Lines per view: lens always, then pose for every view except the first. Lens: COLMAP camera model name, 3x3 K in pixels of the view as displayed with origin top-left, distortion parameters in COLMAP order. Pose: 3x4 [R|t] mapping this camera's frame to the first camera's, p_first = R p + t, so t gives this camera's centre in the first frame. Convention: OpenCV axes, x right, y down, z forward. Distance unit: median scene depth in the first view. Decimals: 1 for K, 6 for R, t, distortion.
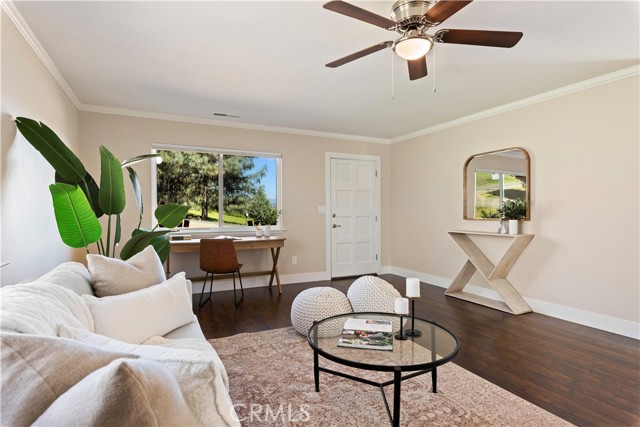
lens RADIAL K [[333.7, 0, 319.9], [0, 333.7, 214.1], [0, 0, 1]] dist [0.000773, -0.000194]
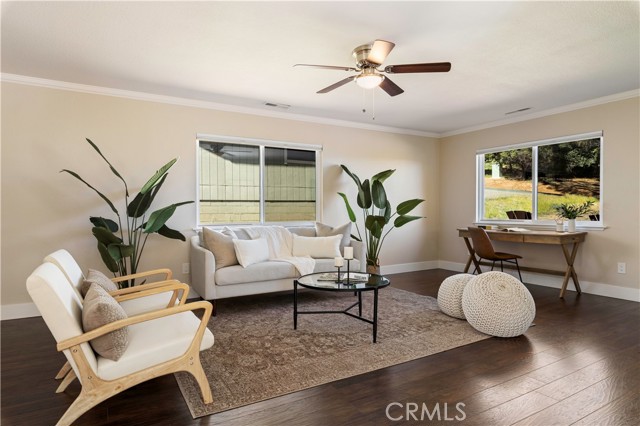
lens RADIAL K [[383.8, 0, 320.1], [0, 383.8, 212.9], [0, 0, 1]] dist [0.002051, 0.000157]
pose [[0.043629, 0.002607, -0.999044, 0.821492], [-0.001102, 0.999996, 0.002561, 0.015802], [0.999047, 0.000990, 0.043631, 0.332496]]
